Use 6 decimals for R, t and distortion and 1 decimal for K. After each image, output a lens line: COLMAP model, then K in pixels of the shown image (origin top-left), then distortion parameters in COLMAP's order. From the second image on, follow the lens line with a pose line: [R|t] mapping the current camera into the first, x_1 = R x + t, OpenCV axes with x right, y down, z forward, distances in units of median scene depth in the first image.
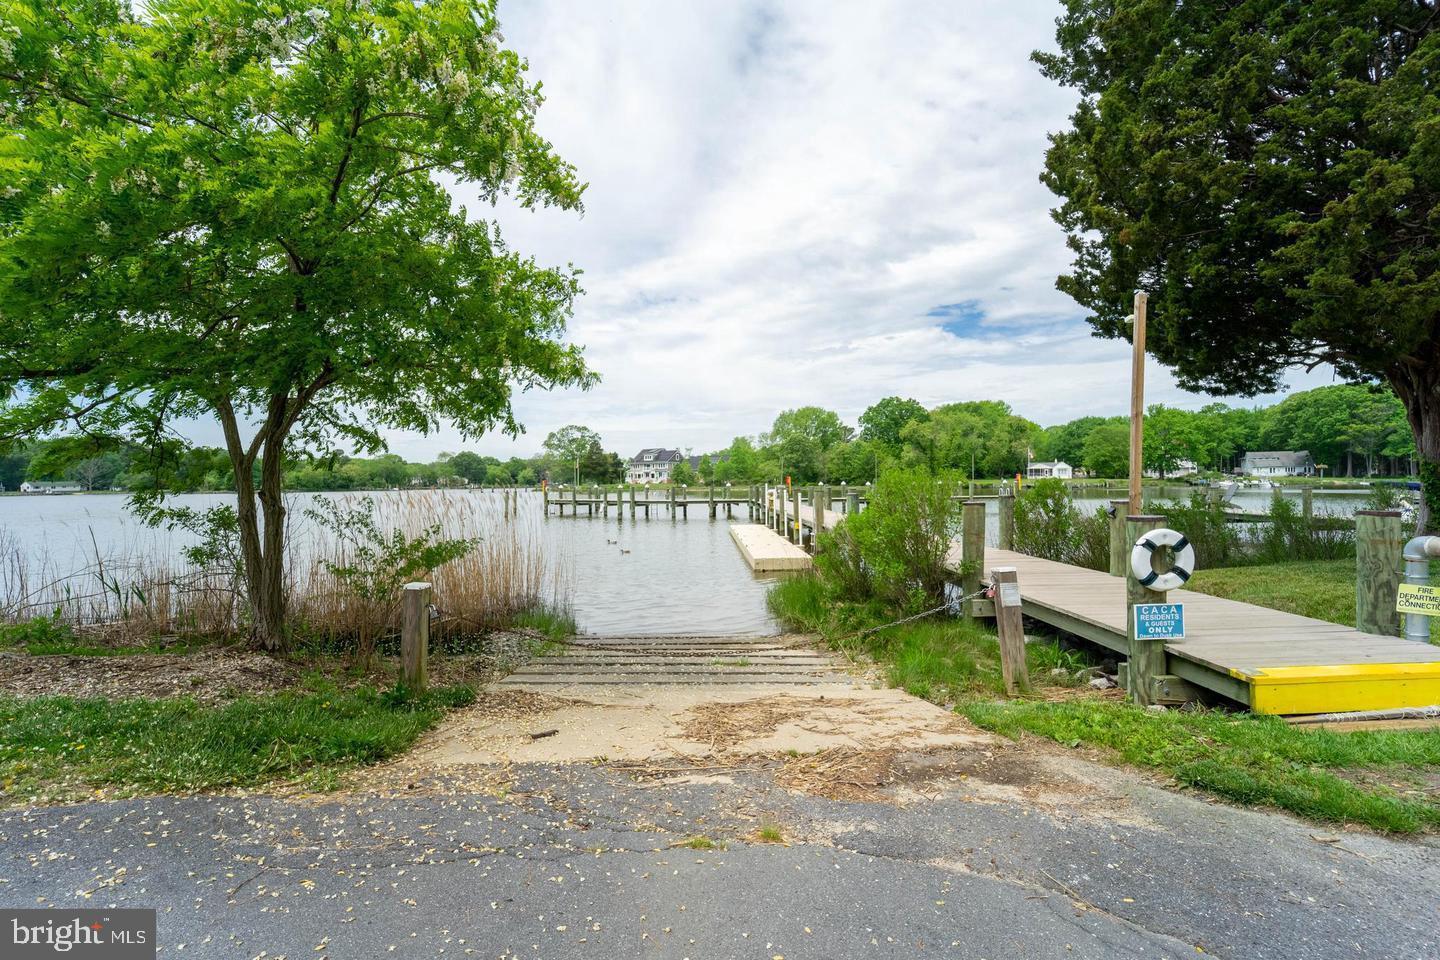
lens RADIAL K [[587.0, 0, 738.3], [0, 587.0, 485.8], [0, 0, 1]] dist [-0.000959, -0.000195]
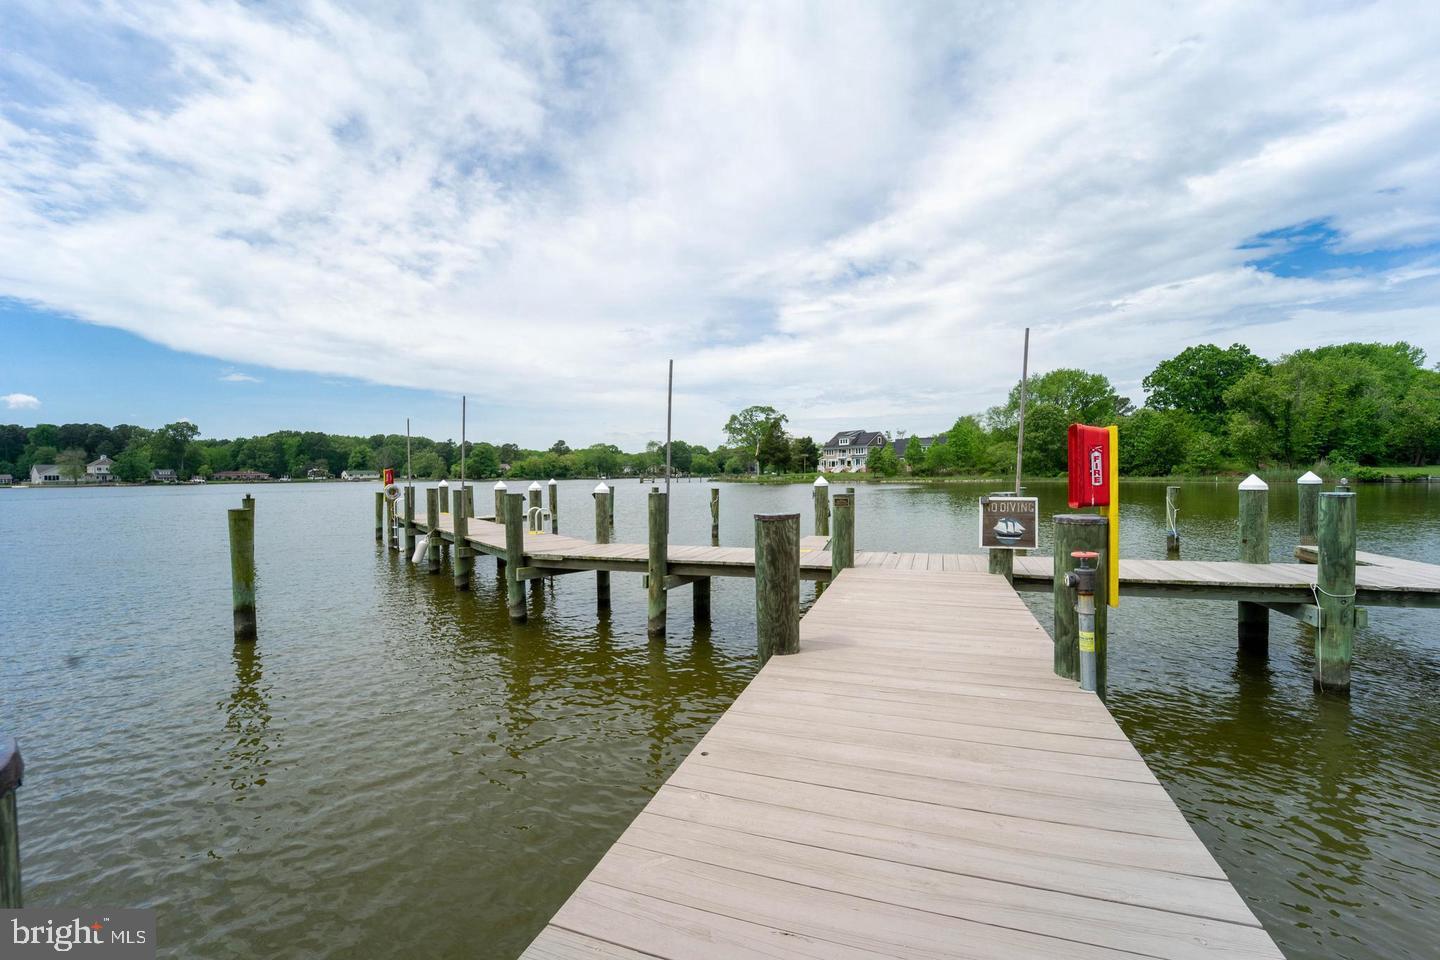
lens RADIAL K [[587.0, 0, 738.3], [0, 587.0, 485.8], [0, 0, 1]] dist [-0.000959, -0.000195]
pose [[0.931277, 0.009209, -0.364196, 0.010479], [-0.002303, 0.999809, 0.019392, -0.000989], [0.364305, -0.017221, 0.931120, 0.156691]]
